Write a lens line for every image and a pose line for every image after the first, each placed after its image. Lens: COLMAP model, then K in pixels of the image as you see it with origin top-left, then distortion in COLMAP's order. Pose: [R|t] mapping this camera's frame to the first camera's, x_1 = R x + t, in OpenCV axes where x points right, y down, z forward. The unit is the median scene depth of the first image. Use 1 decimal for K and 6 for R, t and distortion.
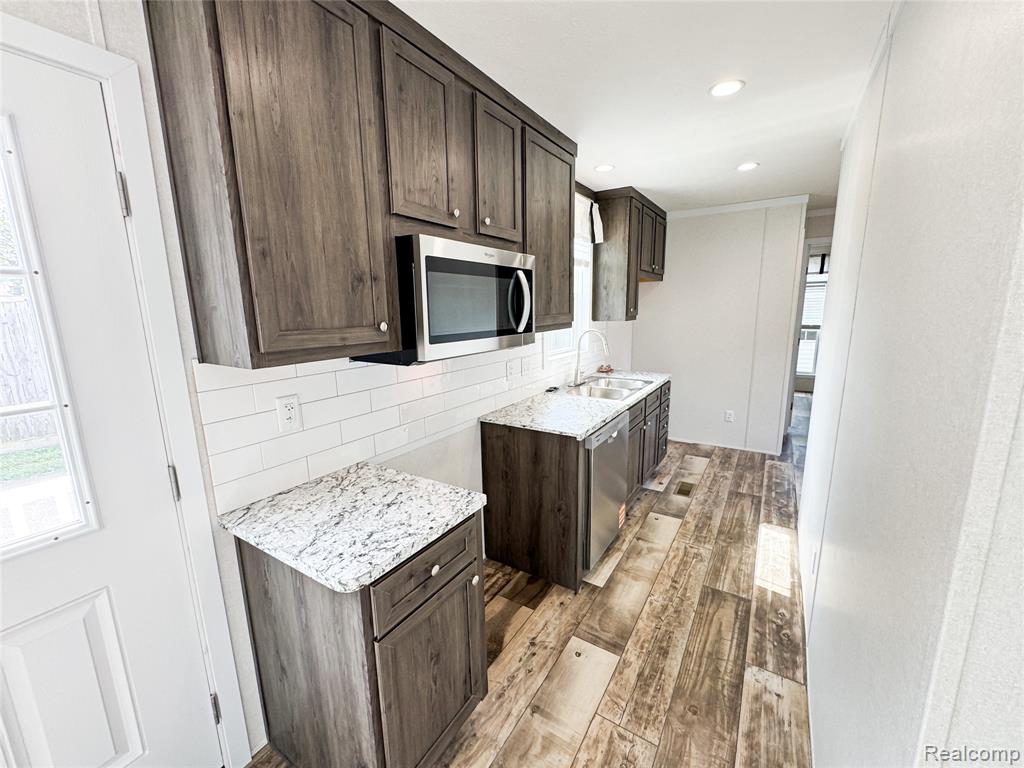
lens RADIAL K [[409.1, 0, 531.3], [0, 409.1, 378.7], [0, 0, 1]] dist [-0.002567, 0.000342]
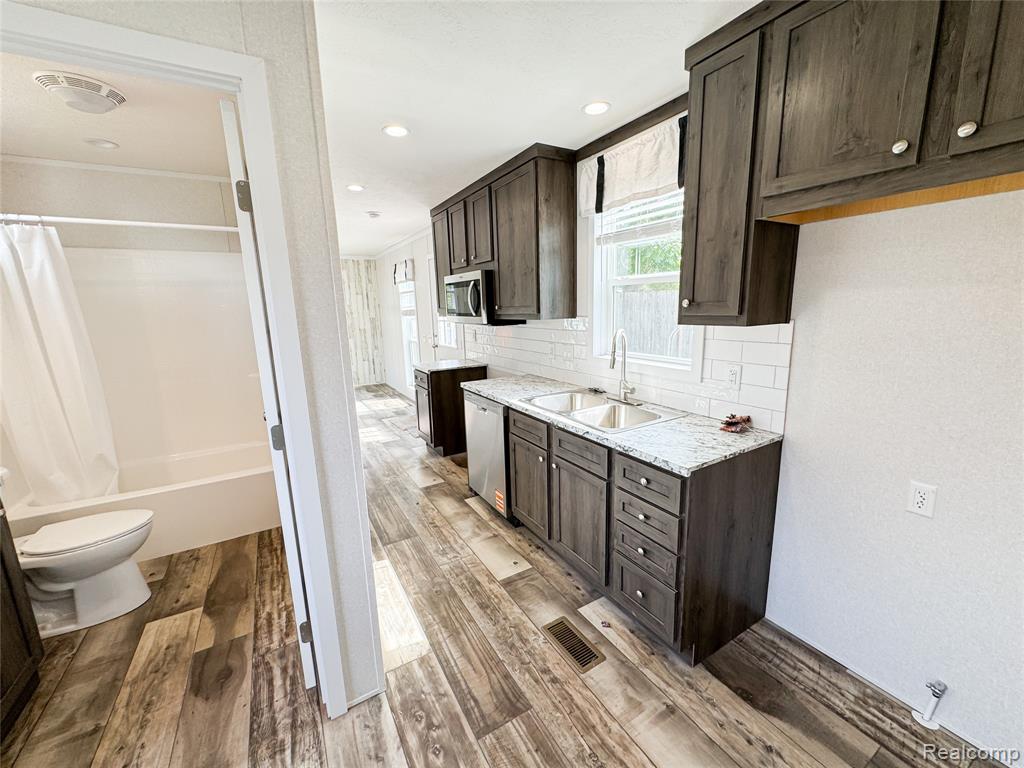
lens RADIAL K [[409.1, 0, 510.0], [0, 409.1, 383.1], [0, 0, 1]] dist [-0.002567, 0.000342]
pose [[-0.478089, 0.195454, -0.856287, 1.357838], [-0.117207, 0.952008, 0.282743, -0.339612], [0.870456, 0.235539, -0.432236, 1.802867]]
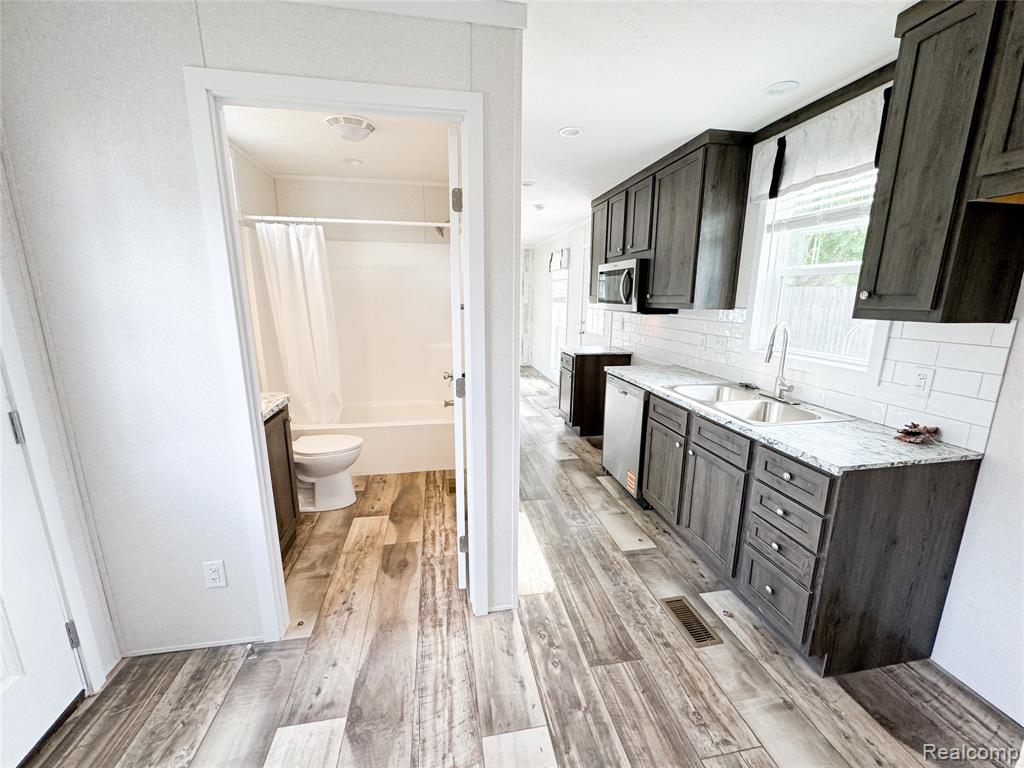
lens RADIAL K [[409.1, 0, 511.1], [0, 409.1, 383.8], [0, 0, 1]] dist [-0.002567, 0.000342]
pose [[-0.749504, 0.151557, -0.644418, 1.460964], [-0.108471, 0.932169, 0.345391, -0.339091], [0.653053, 0.328773, -0.682224, 1.862222]]
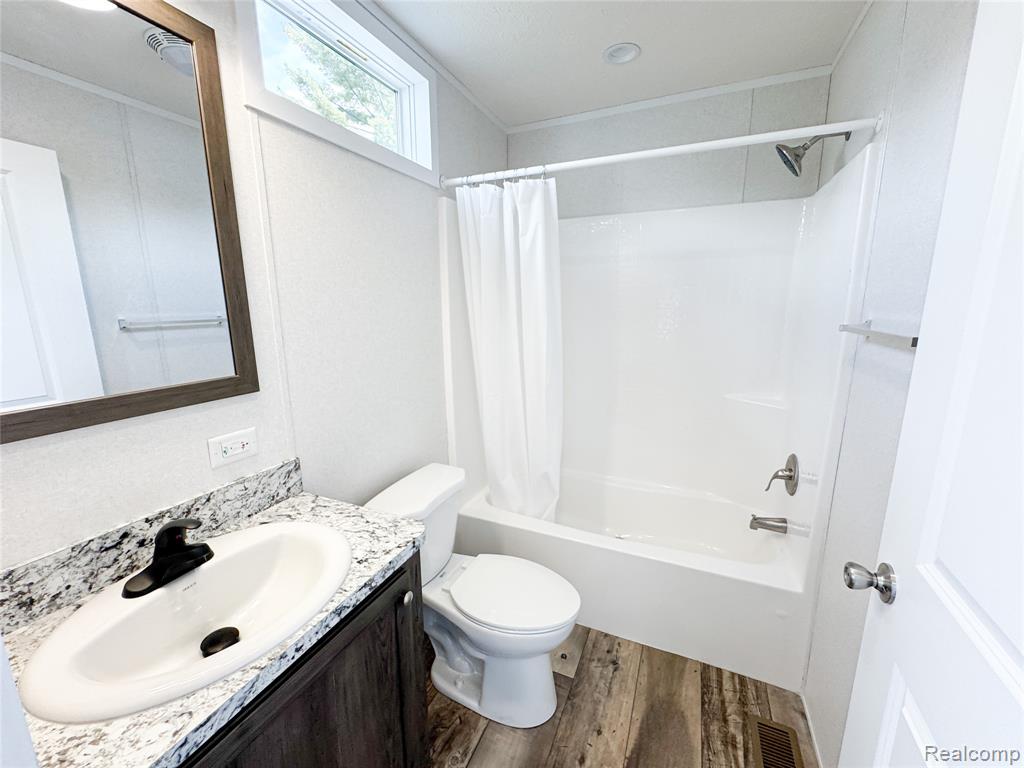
lens RADIAL K [[409.1, 0, 510.4], [0, 409.1, 378.7], [0, 0, 1]] dist [-0.002567, 0.000342]
pose [[-0.991798, 0.041374, -0.120933, 1.143166], [-0.003622, 0.936683, 0.350161, -0.202711], [0.127764, 0.347727, -0.928850, 1.108414]]
